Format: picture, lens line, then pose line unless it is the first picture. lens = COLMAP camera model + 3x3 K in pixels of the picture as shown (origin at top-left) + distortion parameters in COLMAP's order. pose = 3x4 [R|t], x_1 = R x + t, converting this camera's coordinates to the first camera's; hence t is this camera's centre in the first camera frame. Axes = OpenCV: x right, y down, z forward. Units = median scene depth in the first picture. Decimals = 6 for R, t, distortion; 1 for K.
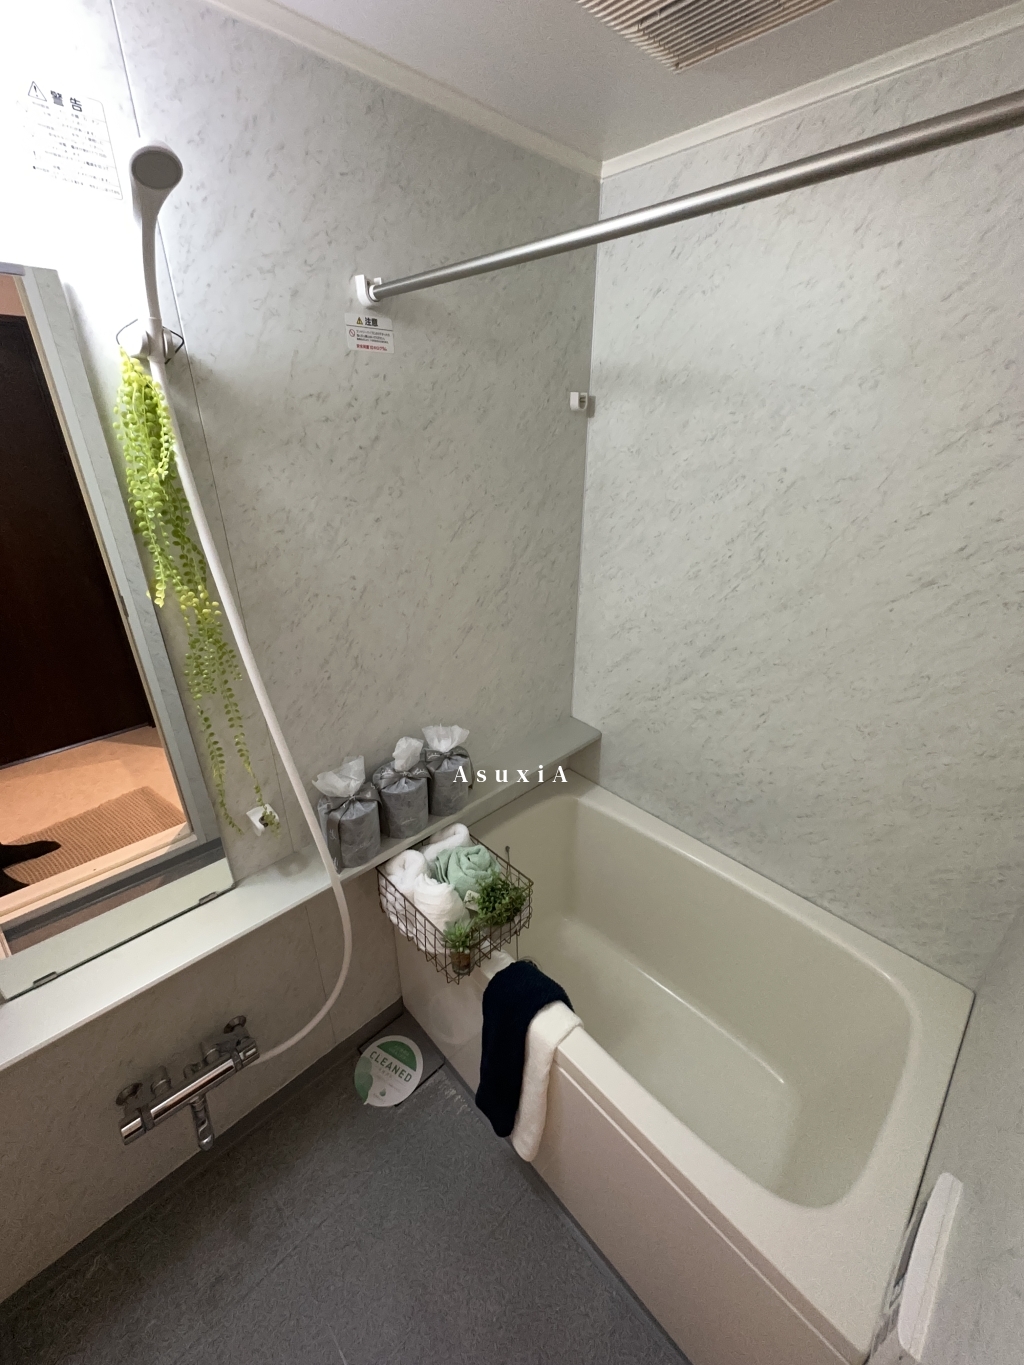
lens RADIAL K [[544.8, 0, 511.2], [0, 544.8, 684.0], [0, 0, 1]] dist [0.000271, 0.000024]
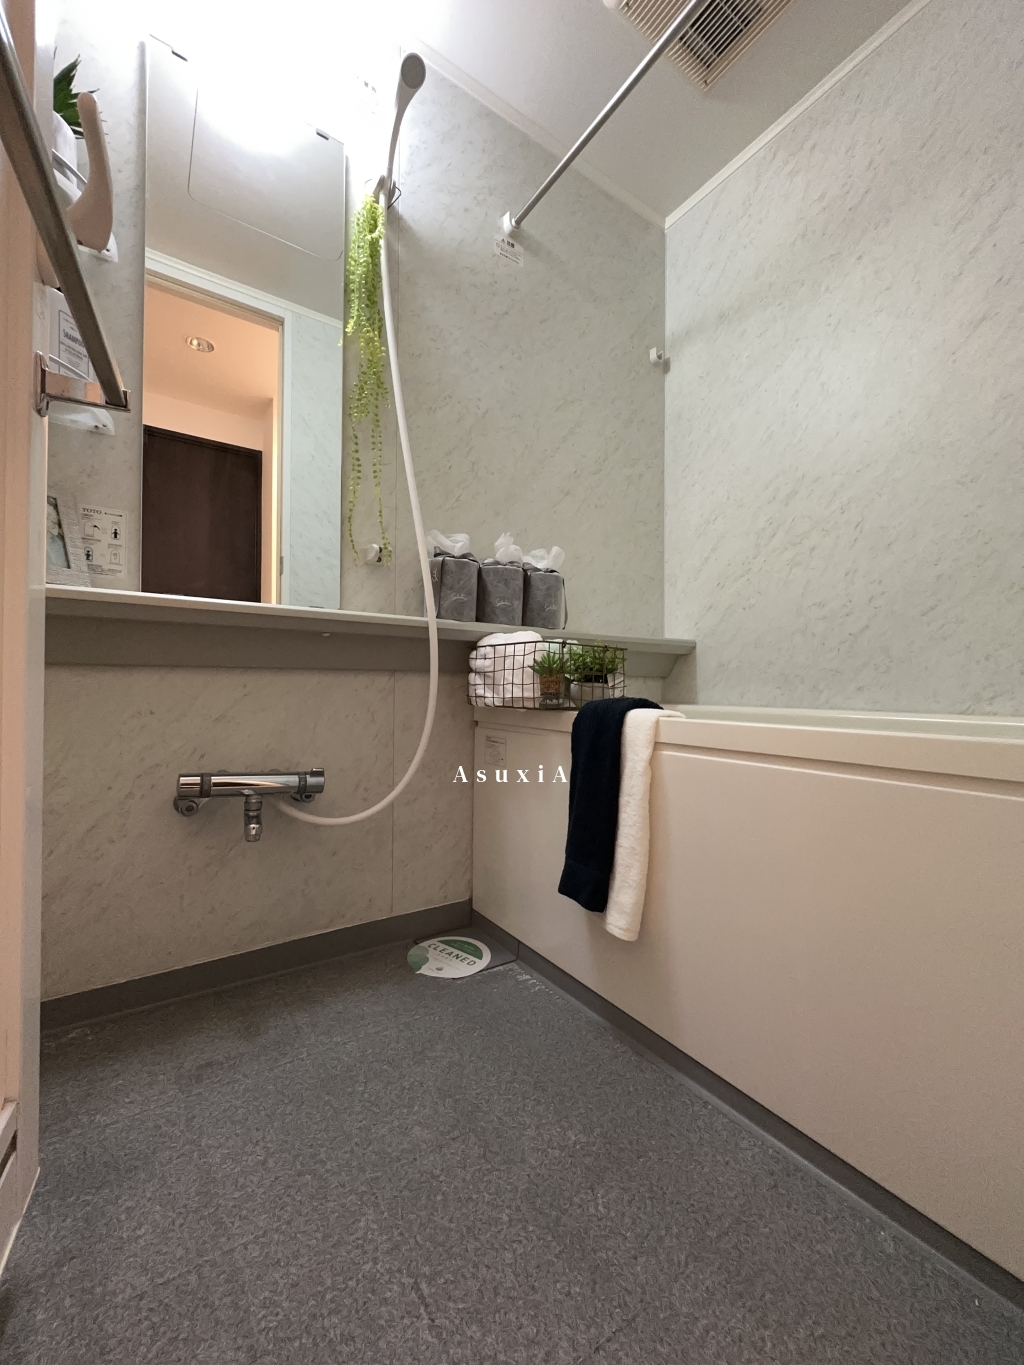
lens RADIAL K [[544.8, 0, 511.8], [0, 544.8, 685.9], [0, 0, 1]] dist [0.000271, 0.000024]
pose [[0.986945, 0.003810, -0.161013, -0.005020], [-0.073371, 0.900592, -0.428427, 0.784560], [0.143375, 0.434648, 0.889115, 0.139792]]
